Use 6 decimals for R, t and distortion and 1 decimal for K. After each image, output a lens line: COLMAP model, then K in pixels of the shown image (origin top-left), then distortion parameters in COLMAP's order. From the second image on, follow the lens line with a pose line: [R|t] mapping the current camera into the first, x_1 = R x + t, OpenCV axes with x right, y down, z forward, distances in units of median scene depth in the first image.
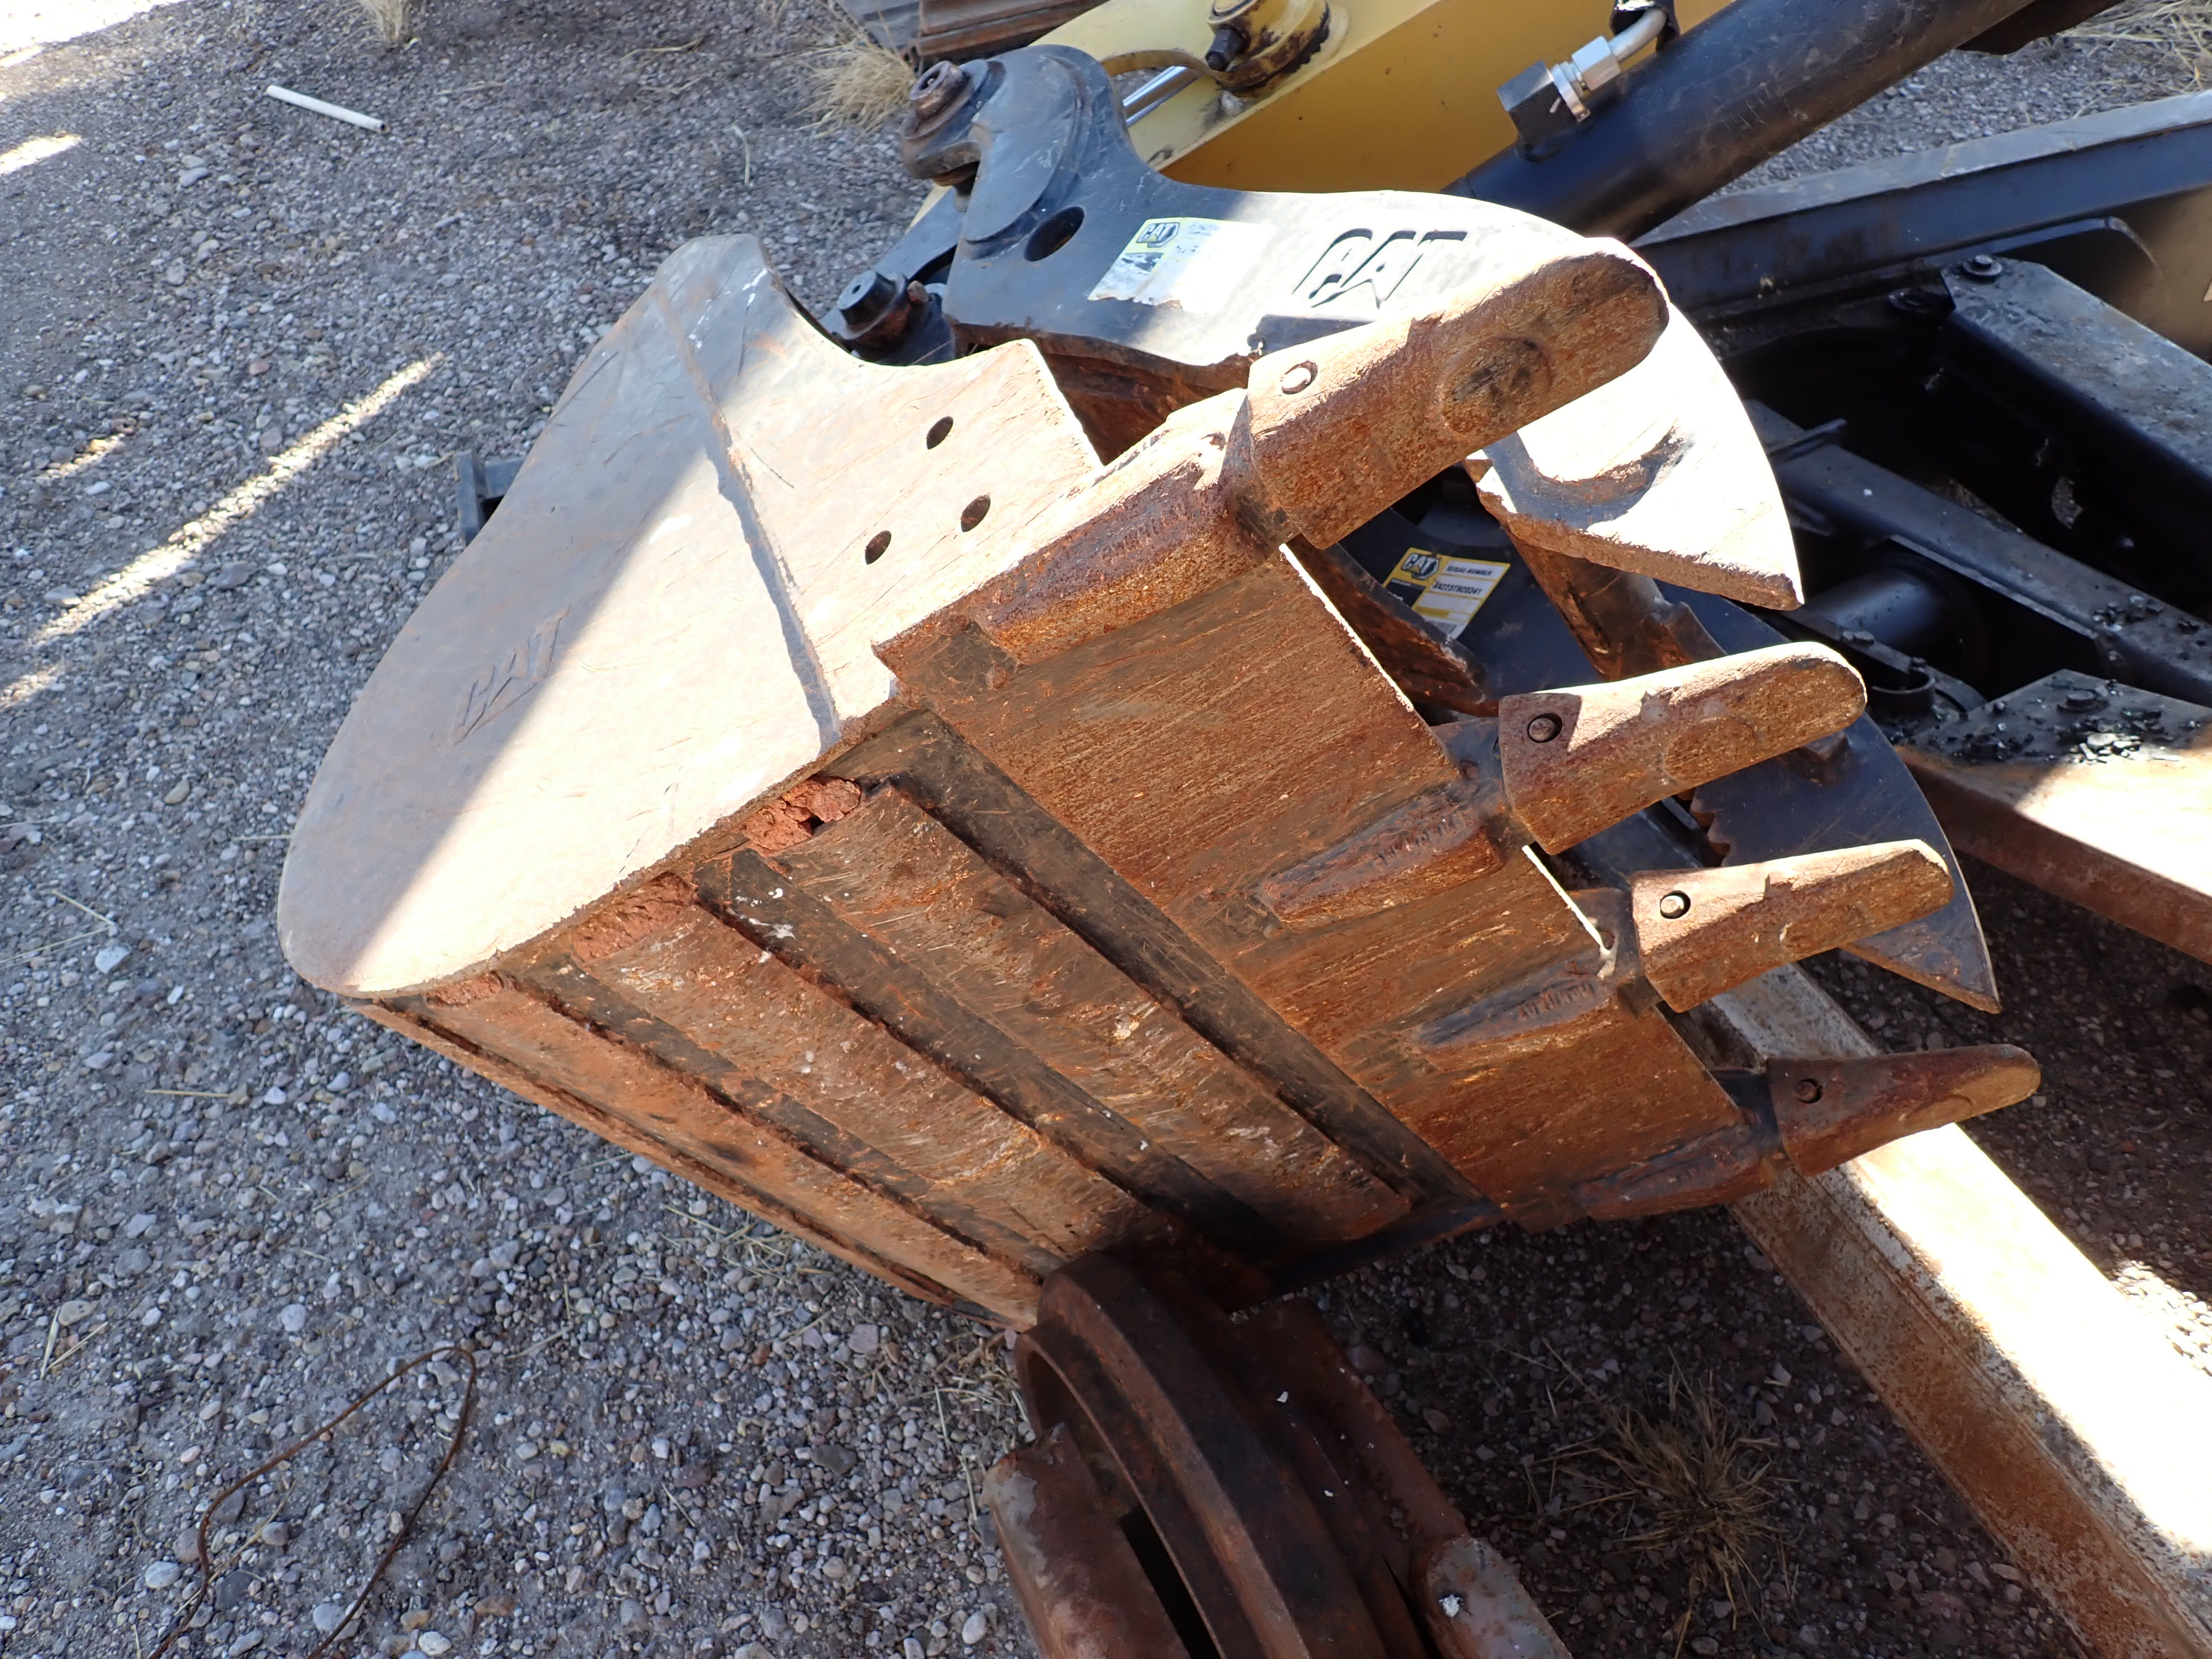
lens RADIAL K [[1610.4, 0, 1109.2], [0, 1610.4, 829.4], [0, 0, 1]] dist [0.008474, -0.000940]
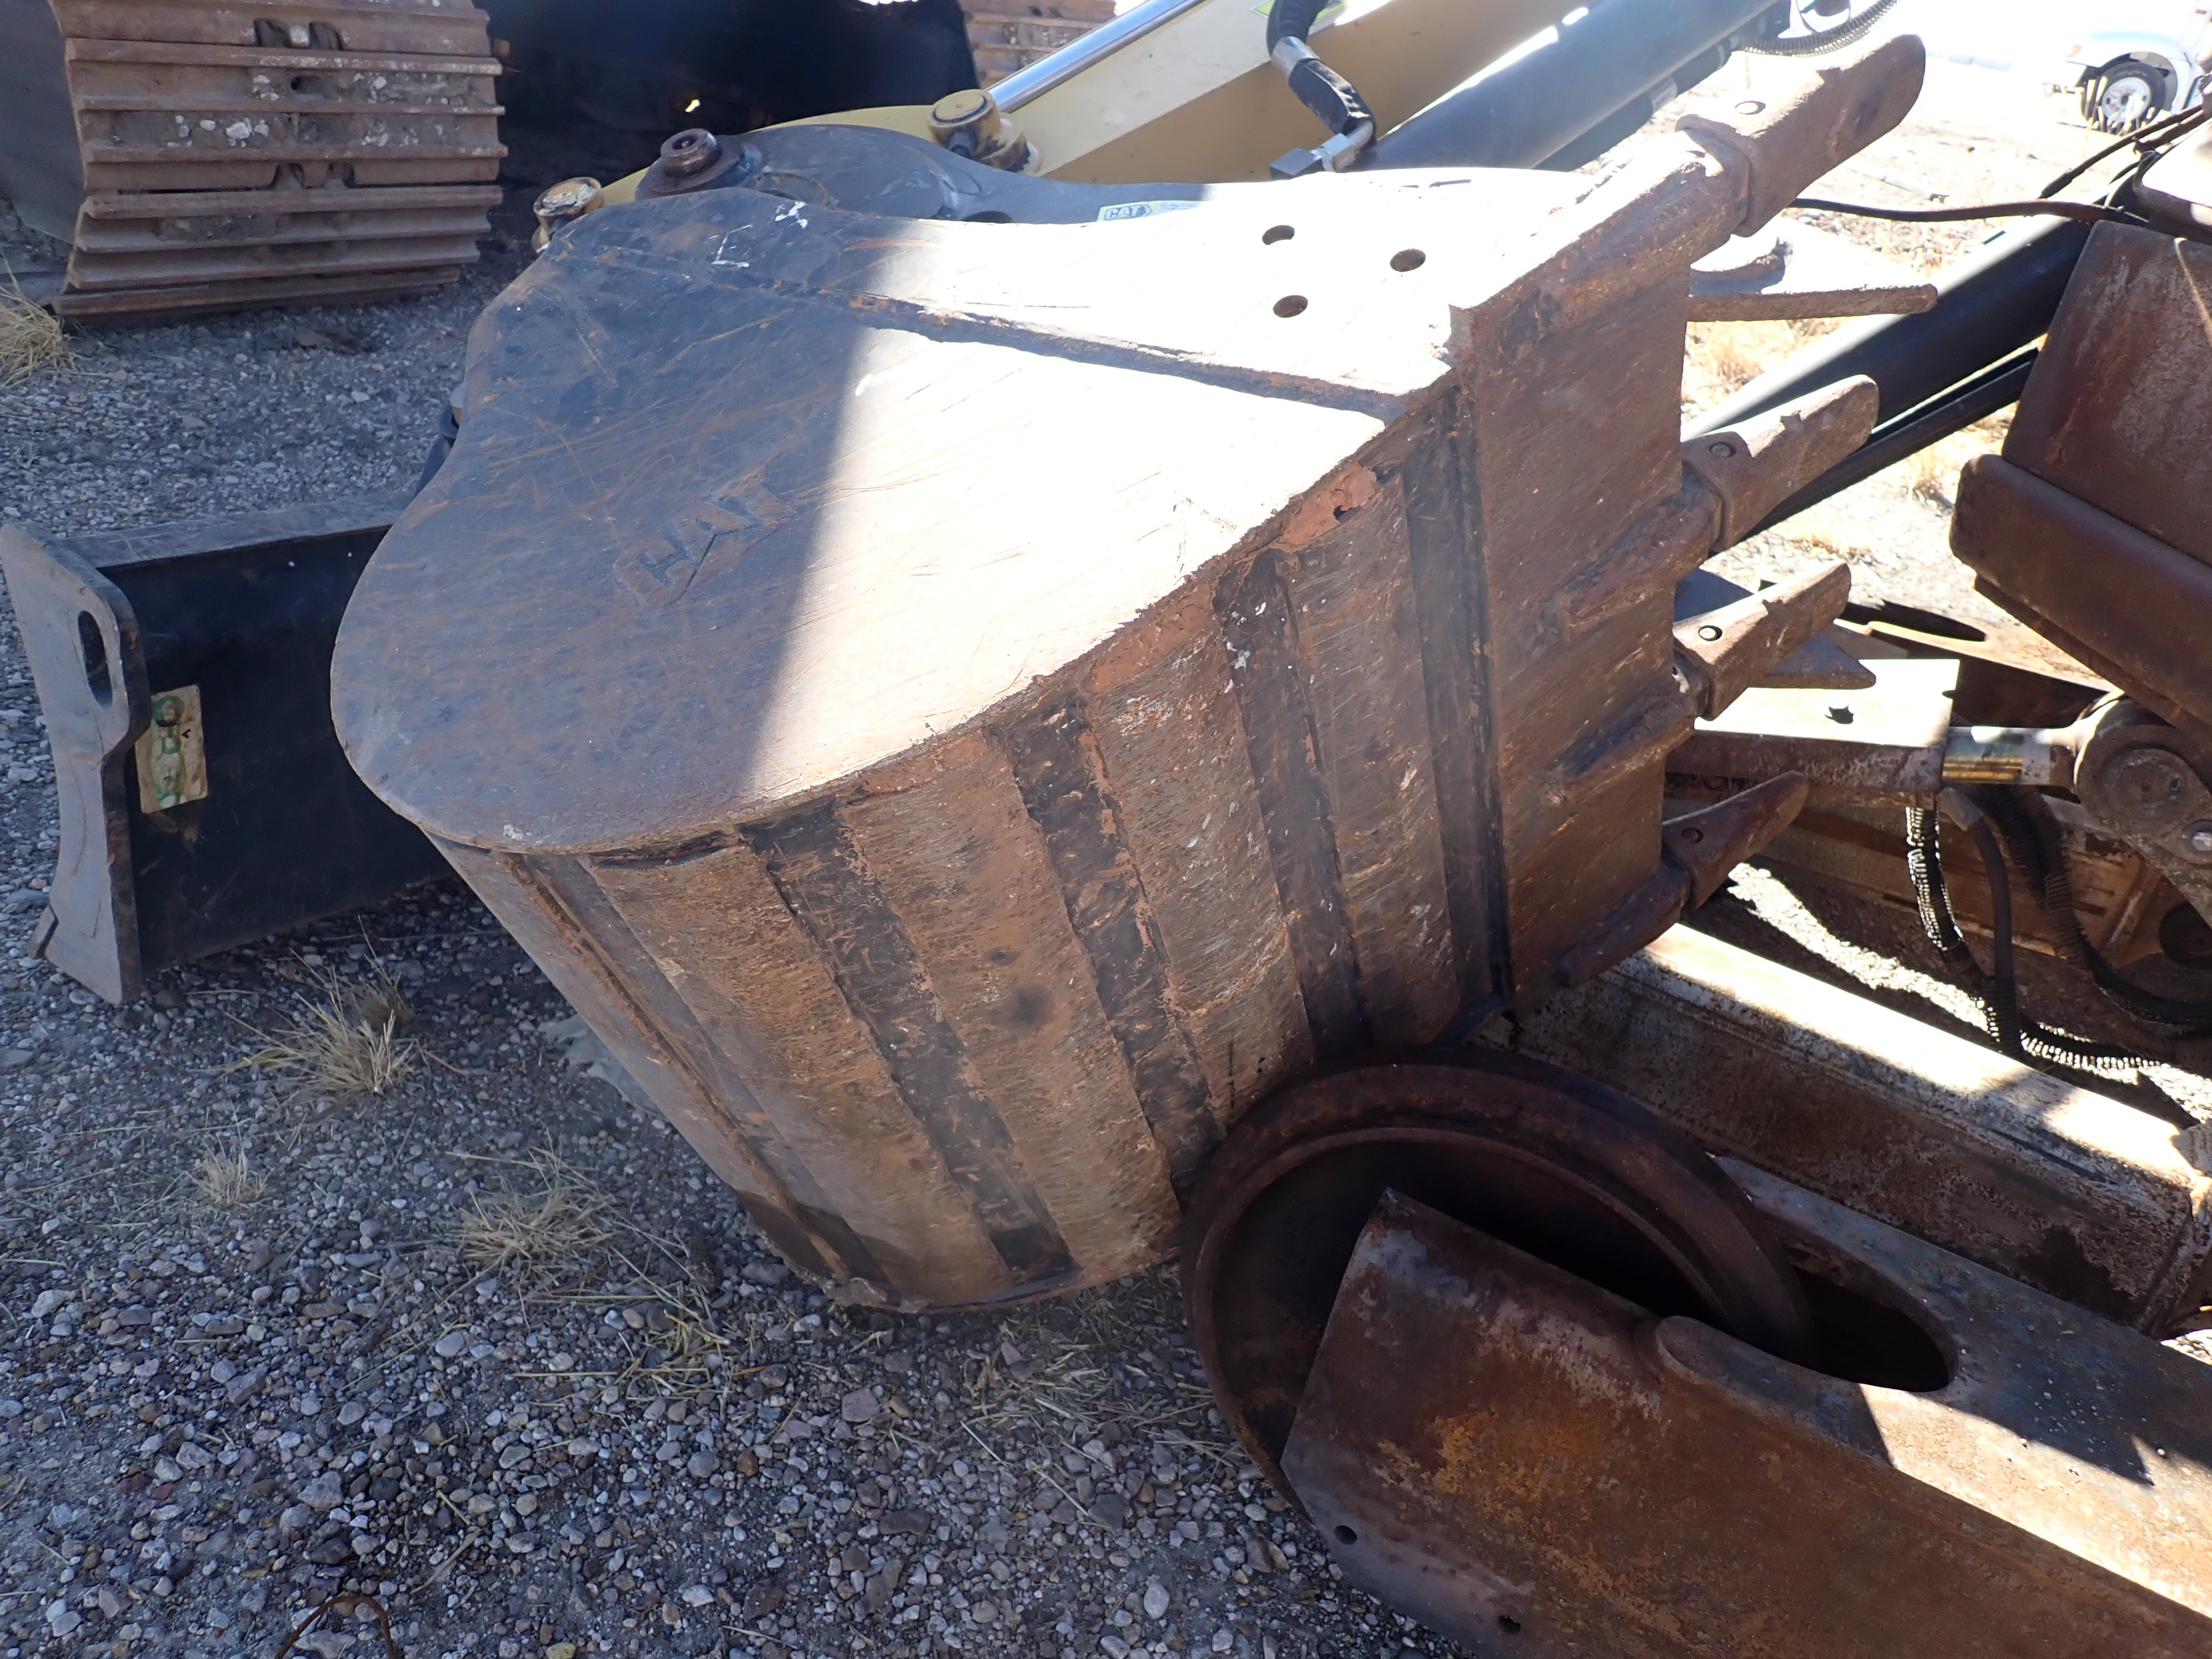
lens RADIAL K [[1610.4, 0, 1109.6], [0, 1610.4, 826.1], [0, 0, 1]] dist [0.008474, -0.000940]
pose [[0.801839, -0.087285, 0.591131, -0.547328], [0.228690, 0.958782, -0.168635, 0.196776], [-0.552046, 0.270404, 0.788750, 0.149378]]
